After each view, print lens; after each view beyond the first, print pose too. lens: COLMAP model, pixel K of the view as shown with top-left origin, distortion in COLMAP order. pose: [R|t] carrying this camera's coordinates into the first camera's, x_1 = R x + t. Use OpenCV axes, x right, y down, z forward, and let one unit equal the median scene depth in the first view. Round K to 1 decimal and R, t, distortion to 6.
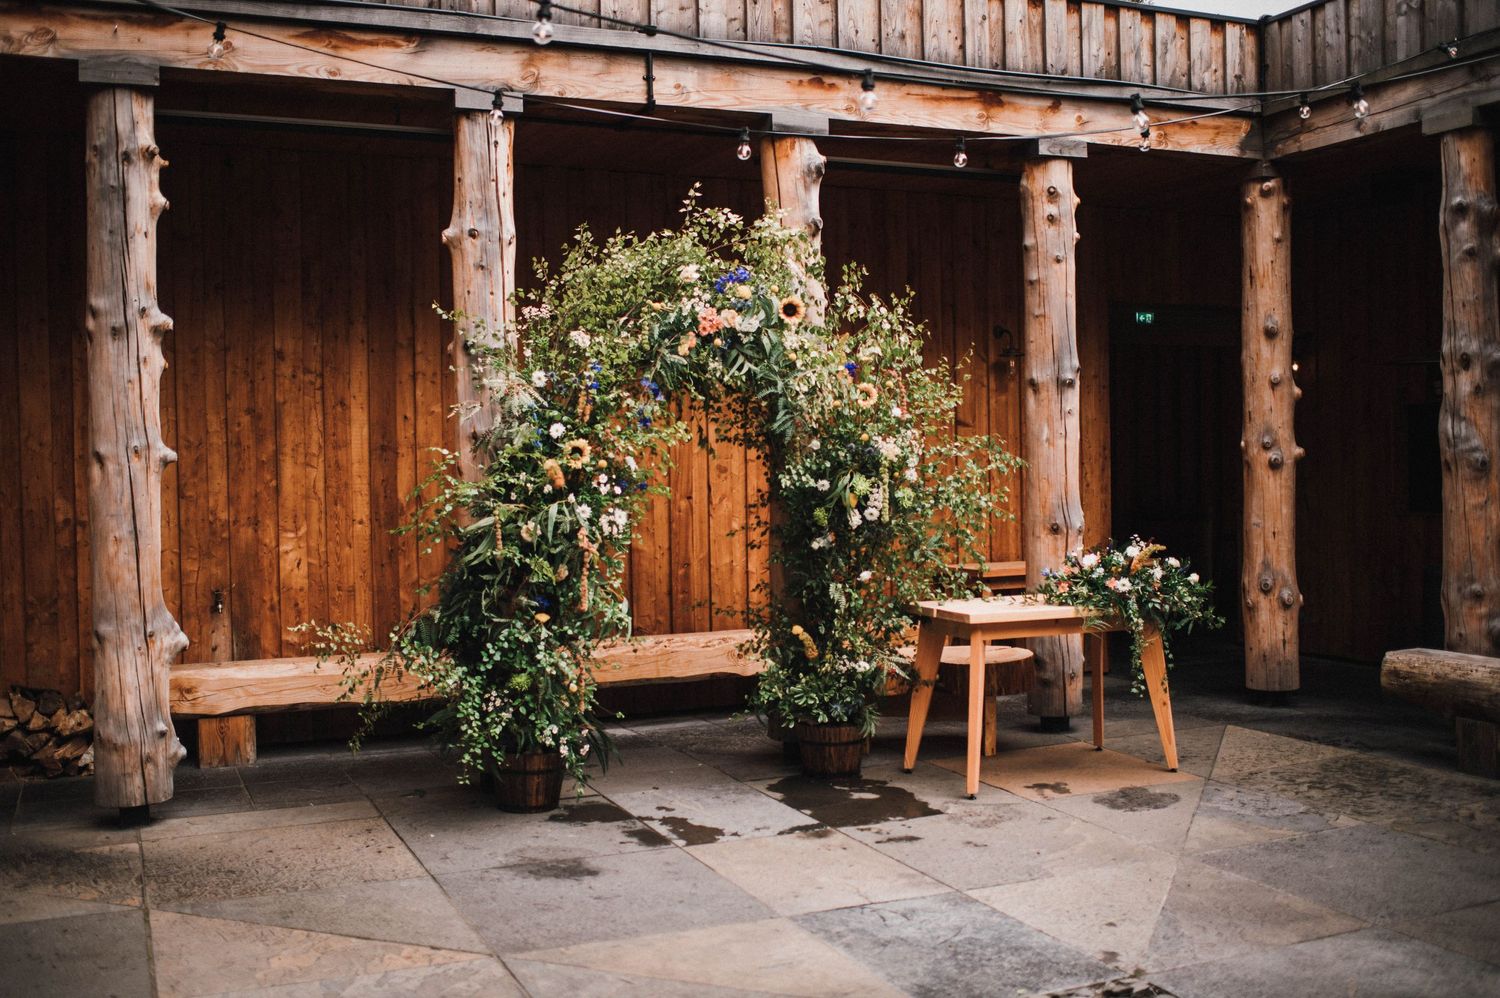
lens RADIAL K [[1537.3, 0, 750.1], [0, 1537.3, 499.3], [0, 0, 1]] dist [-0.003927, 0.000000]
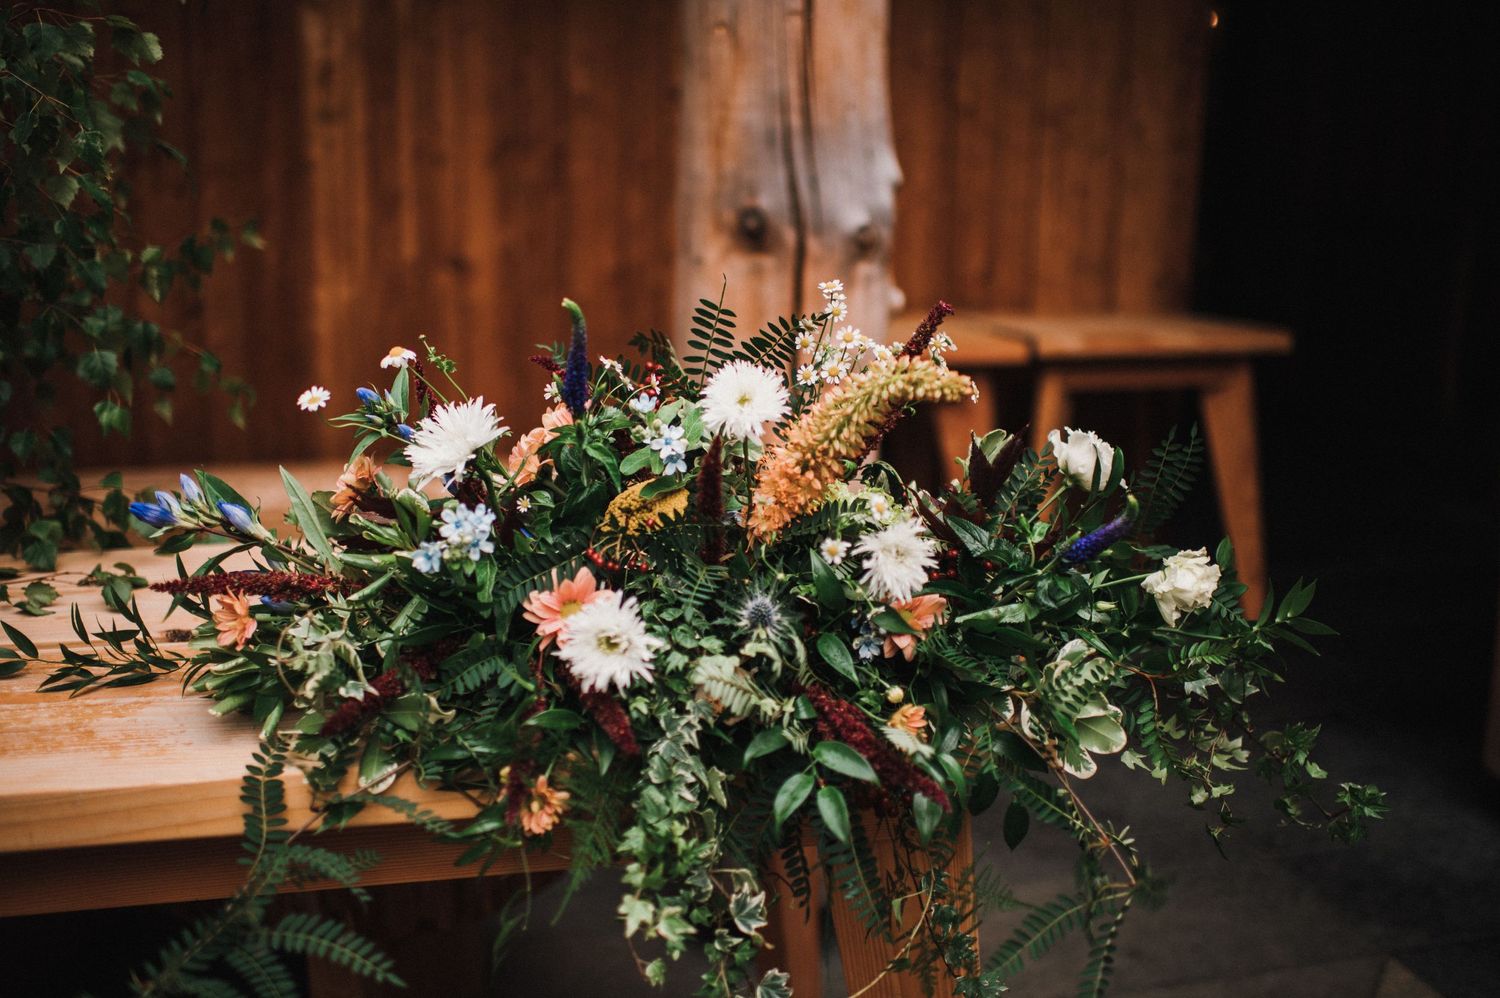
lens RADIAL K [[1537.3, 0, 749.8], [0, 1537.3, 499.0], [0, 0, 1]] dist [-0.003927, 0.000000]
pose [[0.983153, 0.056760, -0.173748, 0.243097], [-0.022152, 0.980557, 0.194980, 0.013450], [0.181437, -0.187846, 0.965295, 0.757083]]
